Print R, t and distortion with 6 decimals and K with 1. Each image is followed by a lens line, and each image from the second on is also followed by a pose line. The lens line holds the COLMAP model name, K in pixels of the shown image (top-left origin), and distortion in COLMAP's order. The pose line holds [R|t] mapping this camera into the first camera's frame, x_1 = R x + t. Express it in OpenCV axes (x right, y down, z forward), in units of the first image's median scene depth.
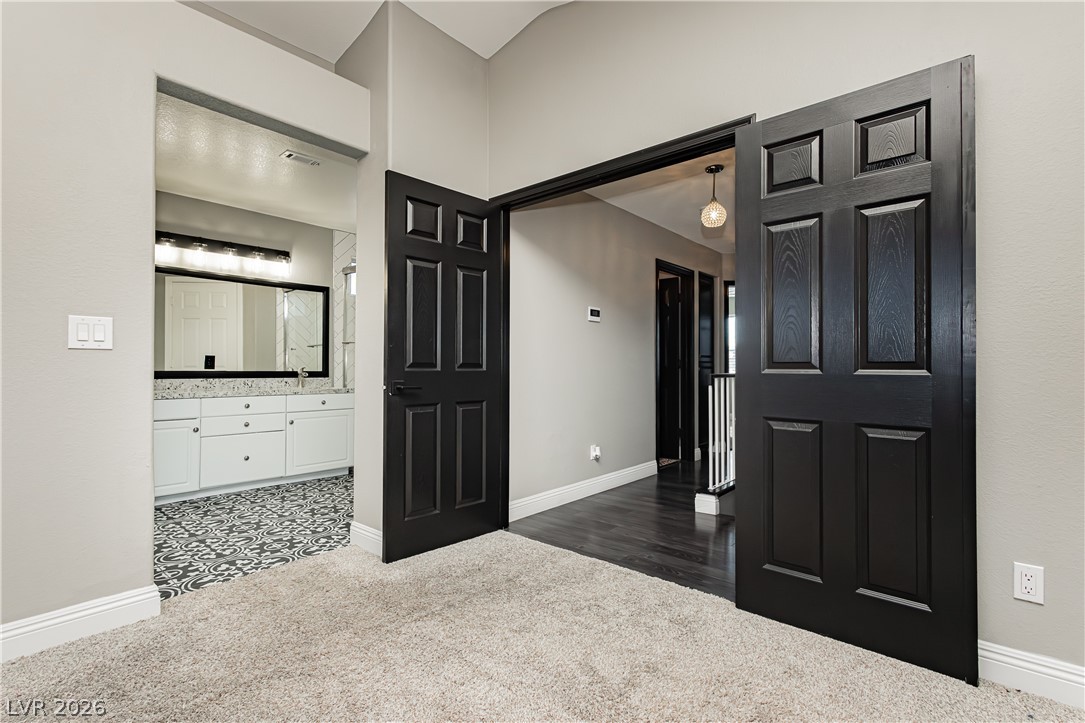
lens RADIAL K [[509.8, 0, 542.5], [0, 509.8, 361.5], [0, 0, 1]] dist [0.003367, -0.000307]
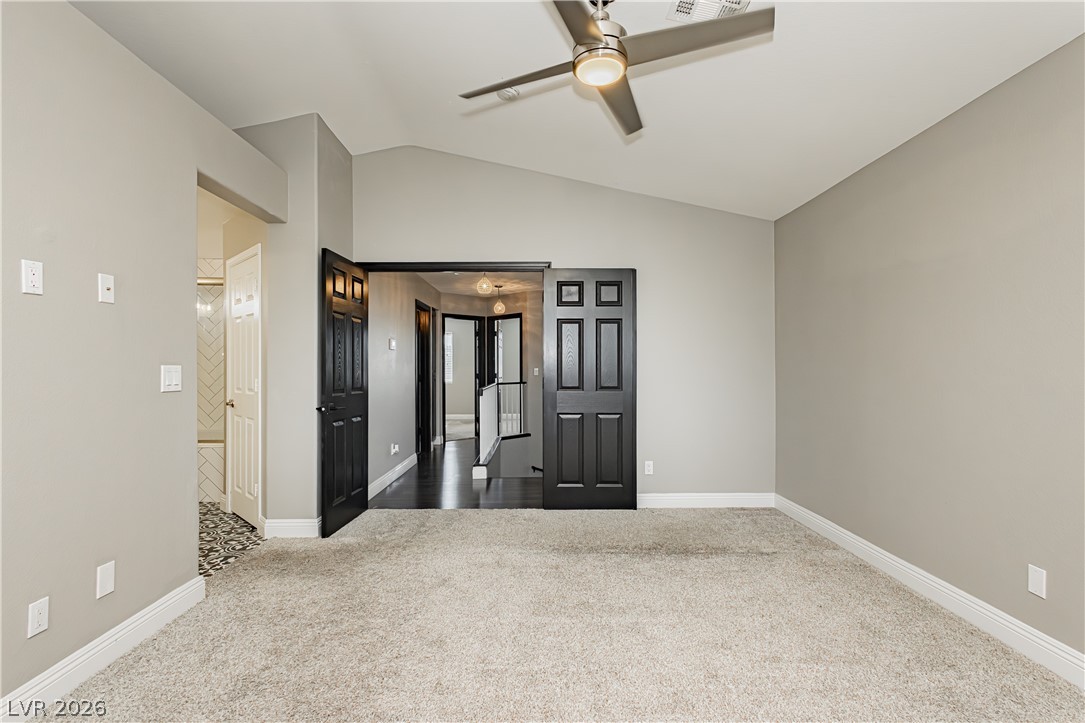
lens RADIAL K [[509.8, 0, 542.5], [0, 509.8, 361.5], [0, 0, 1]] dist [0.003367, -0.000307]
pose [[0.757634, 0.003494, 0.652671, -0.768332], [-0.000658, 0.999989, -0.004589, -0.070757], [-0.652680, 0.003047, 0.757628, -0.415238]]
